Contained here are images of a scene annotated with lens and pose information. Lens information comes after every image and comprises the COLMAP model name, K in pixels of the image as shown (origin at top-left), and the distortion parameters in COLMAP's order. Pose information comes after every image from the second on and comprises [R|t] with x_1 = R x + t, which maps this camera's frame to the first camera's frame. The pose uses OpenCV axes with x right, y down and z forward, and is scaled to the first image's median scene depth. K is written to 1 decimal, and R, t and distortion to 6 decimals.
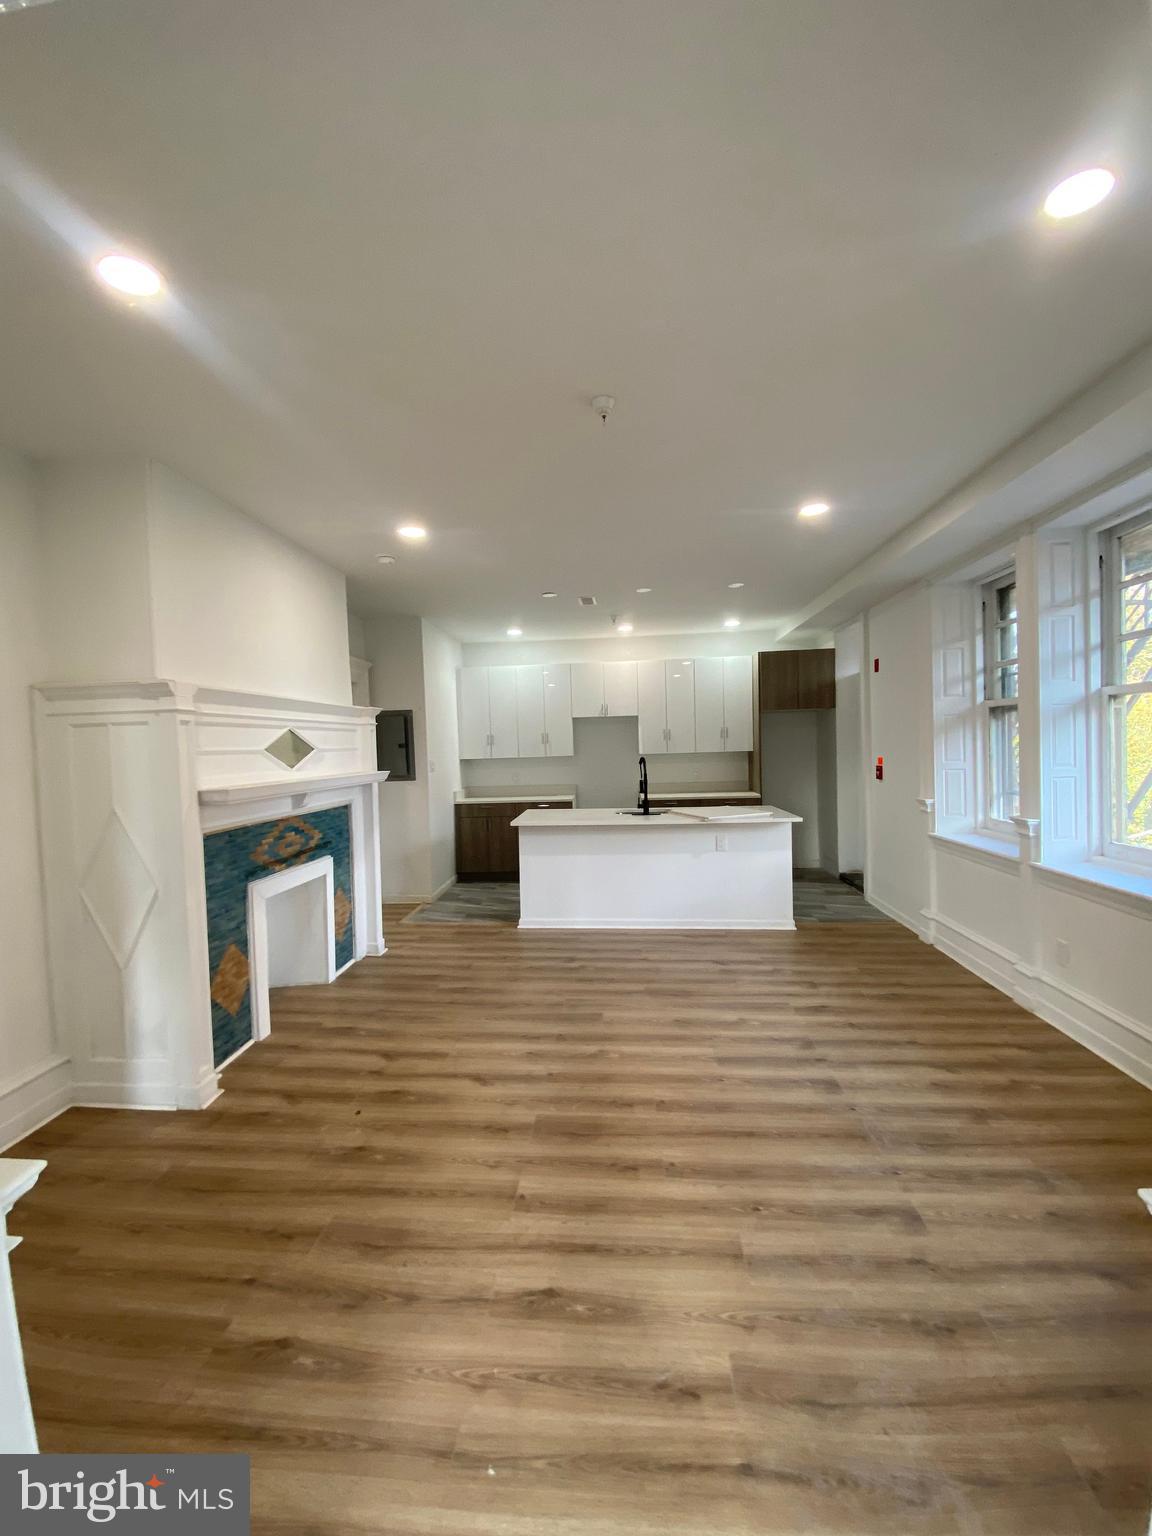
lens RADIAL K [[632.5, 0, 576.0], [0, 632.5, 768.0], [0, 0, 1]] dist [0.032094, -0.018865]
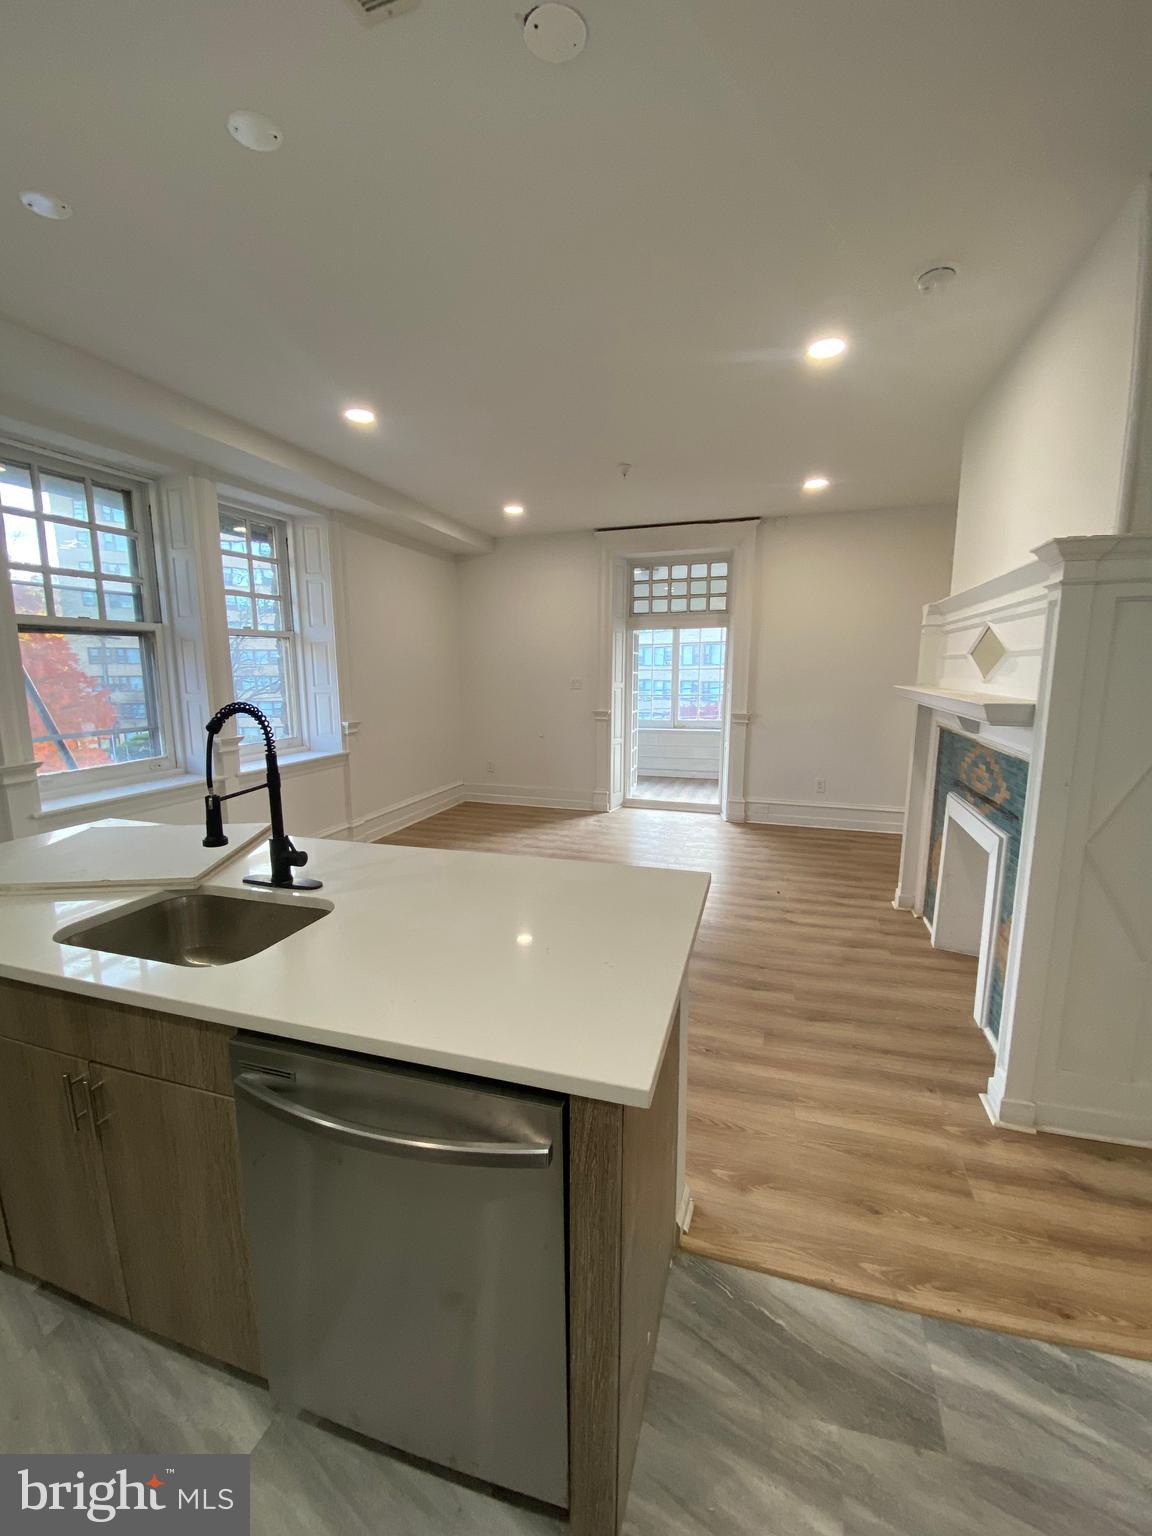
lens RADIAL K [[632.5, 0, 576.0], [0, 632.5, 768.0], [0, 0, 1]] dist [0.032094, -0.018865]
pose [[-0.973996, -0.002893, 0.226548, -0.169633], [0.039864, 0.982130, 0.183931, -0.059770], [-0.223032, 0.188179, -0.956476, 2.052050]]
